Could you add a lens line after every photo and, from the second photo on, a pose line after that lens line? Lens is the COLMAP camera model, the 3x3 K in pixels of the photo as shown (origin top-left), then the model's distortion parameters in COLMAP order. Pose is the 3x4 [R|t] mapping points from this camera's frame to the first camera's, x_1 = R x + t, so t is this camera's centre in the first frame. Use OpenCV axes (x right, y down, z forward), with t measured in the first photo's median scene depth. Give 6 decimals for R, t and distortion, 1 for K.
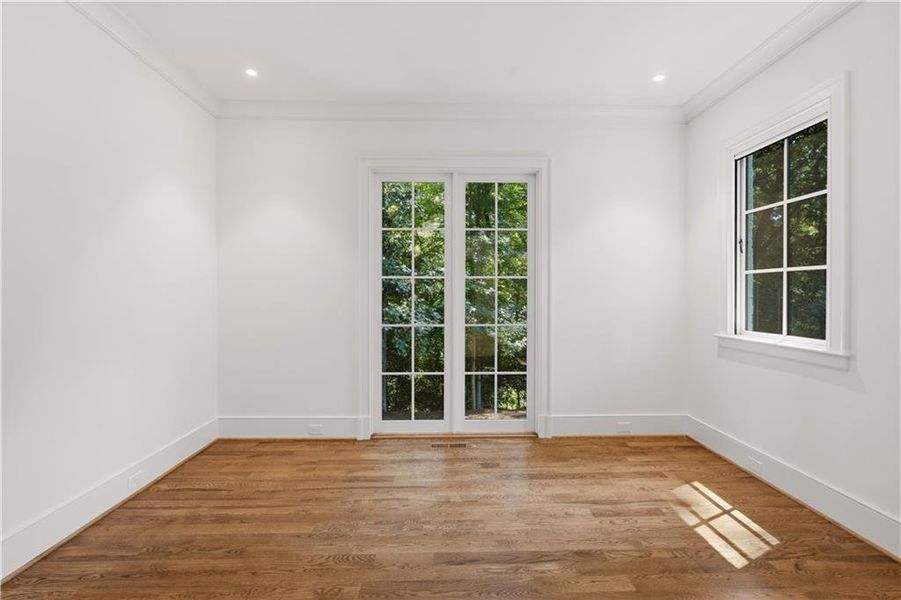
lens RADIAL K [[416.6, 0, 450.5], [0, 416.6, 300.0], [0, 0, 1]] dist [-0.004326, -0.001496]
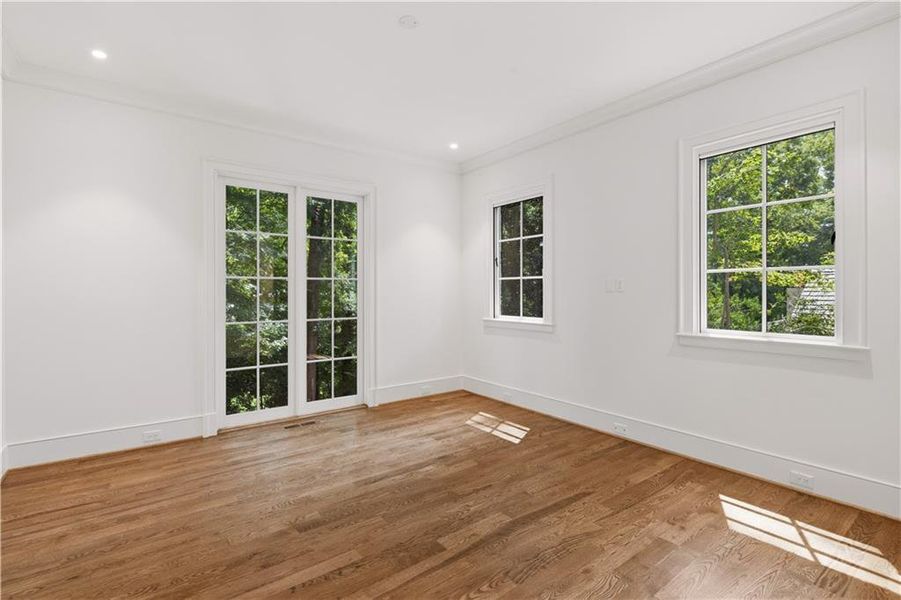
lens RADIAL K [[416.6, 0, 450.5], [0, 416.6, 300.0], [0, 0, 1]] dist [-0.004326, -0.001496]
pose [[0.817213, -0.013249, 0.576184, -0.373348], [0.010884, 0.999912, 0.007555, 0.001188], [-0.576233, 0.000097, 0.817285, -0.204697]]
